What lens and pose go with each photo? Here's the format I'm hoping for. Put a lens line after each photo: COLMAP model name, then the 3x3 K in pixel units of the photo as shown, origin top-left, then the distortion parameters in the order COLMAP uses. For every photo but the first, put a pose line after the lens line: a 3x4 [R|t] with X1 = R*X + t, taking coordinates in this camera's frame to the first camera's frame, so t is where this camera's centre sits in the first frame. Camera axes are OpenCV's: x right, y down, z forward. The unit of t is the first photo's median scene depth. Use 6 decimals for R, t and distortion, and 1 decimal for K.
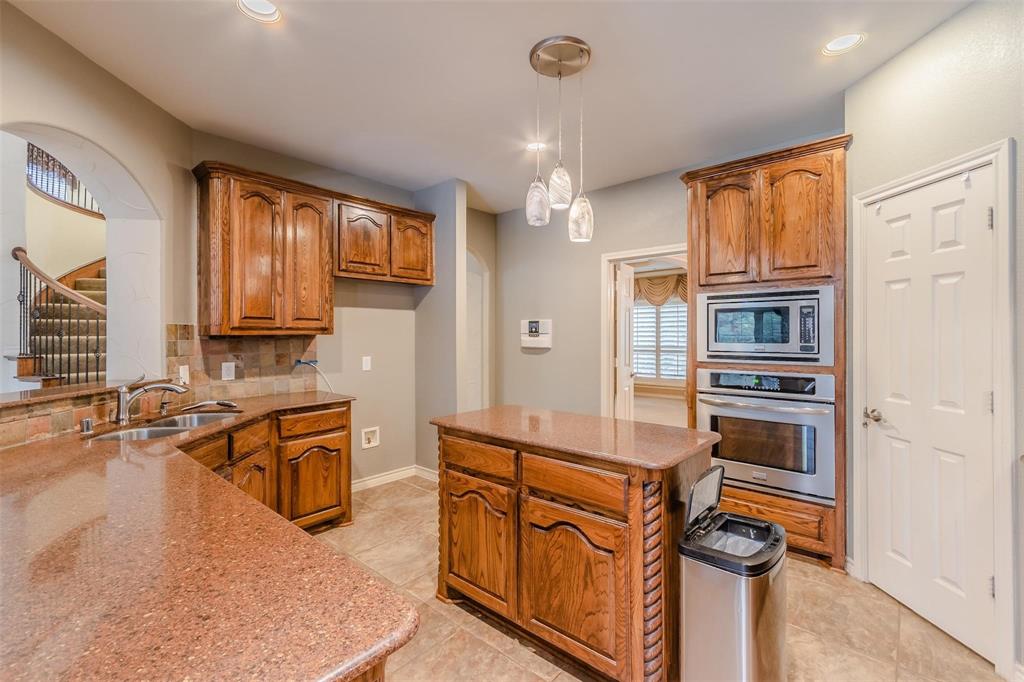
lens RADIAL K [[453.2, 0, 511.4], [0, 453.2, 333.5], [0, 0, 1]] dist [0.004723, -0.002668]
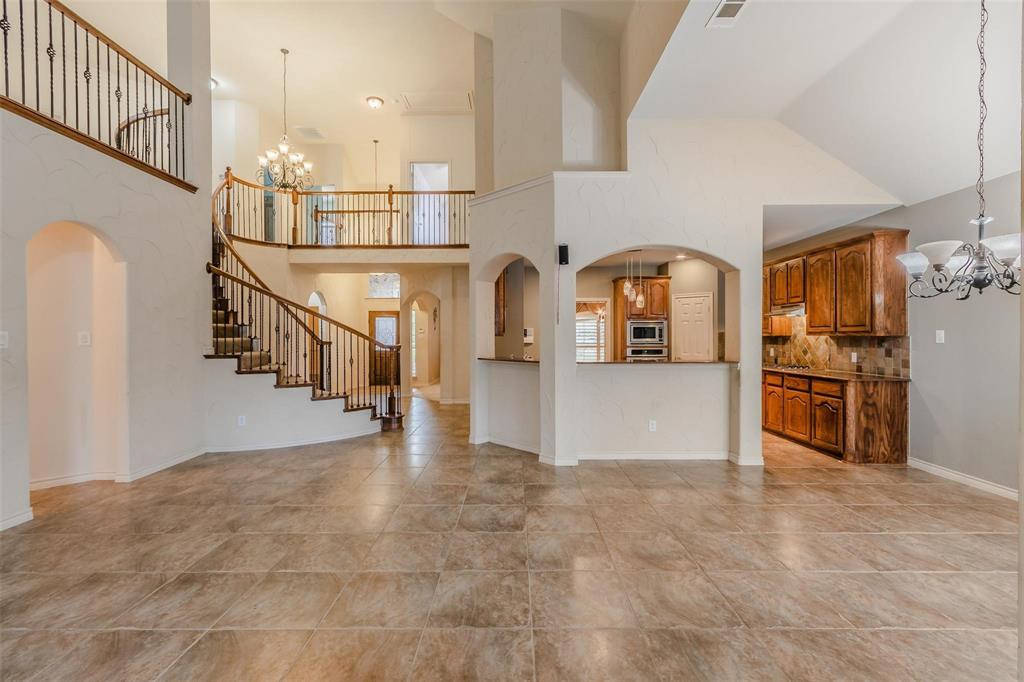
lens RADIAL K [[453.2, 0, 518.4], [0, 453.2, 338.7], [0, 0, 1]] dist [0.004723, -0.002668]
pose [[0.743818, -0.002181, 0.668378, -1.753119], [-0.001234, 0.999988, 0.004637, 0.006279], [-0.668381, -0.004274, 0.743807, -0.557206]]
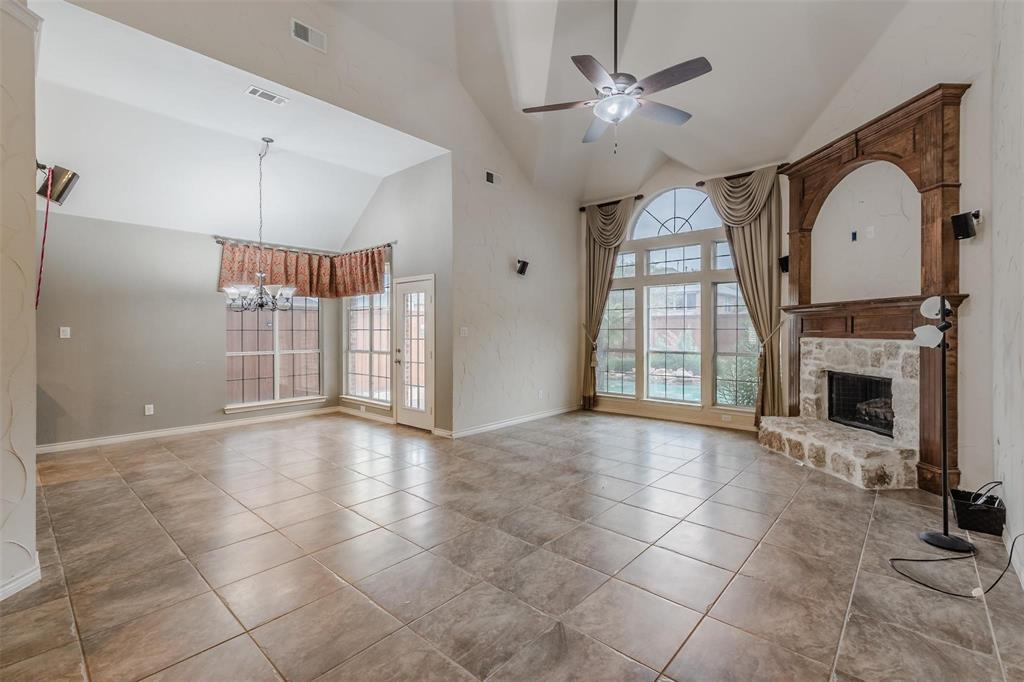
lens RADIAL K [[453.2, 0, 506.6], [0, 453.2, 334.1], [0, 0, 1]] dist [0.004723, -0.002668]
pose [[-0.999962, 0.001670, 0.008522, -1.492827], [0.001731, 0.999974, 0.007071, 0.003568], [-0.008510, 0.007085, -0.999939, 1.179189]]
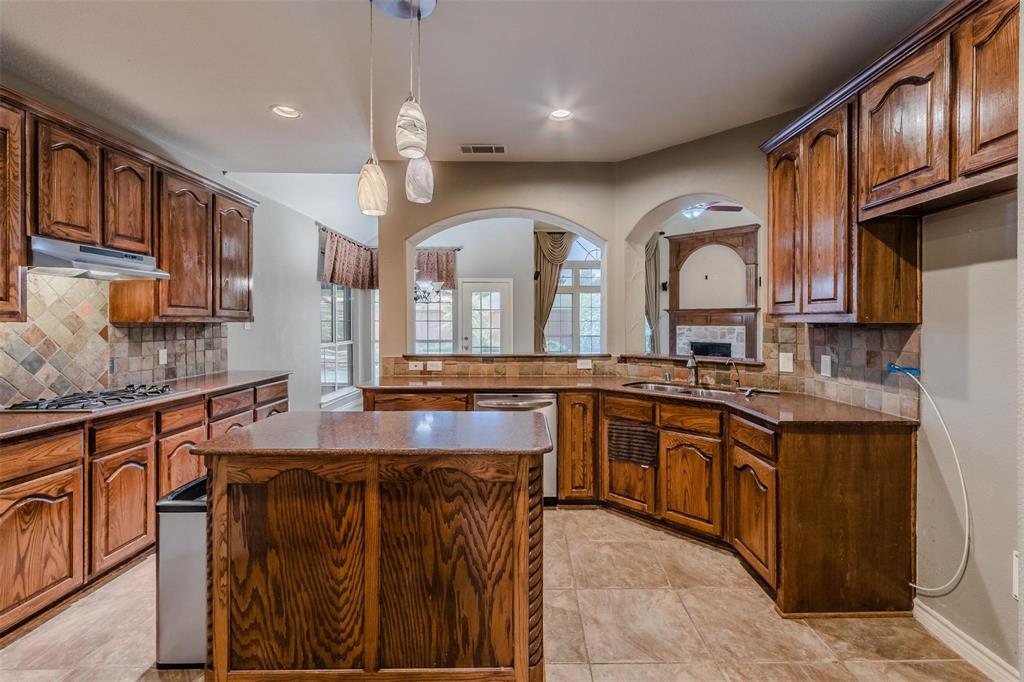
lens RADIAL K [[453.2, 0, 536.6], [0, 453.2, 324.2], [0, 0, 1]] dist [0.004723, -0.002668]
pose [[-0.739038, 0.004289, -0.673650, 0.326486], [0.000959, 0.999985, 0.005315, 0.000697], [0.673663, 0.003281, -0.739031, 1.201522]]
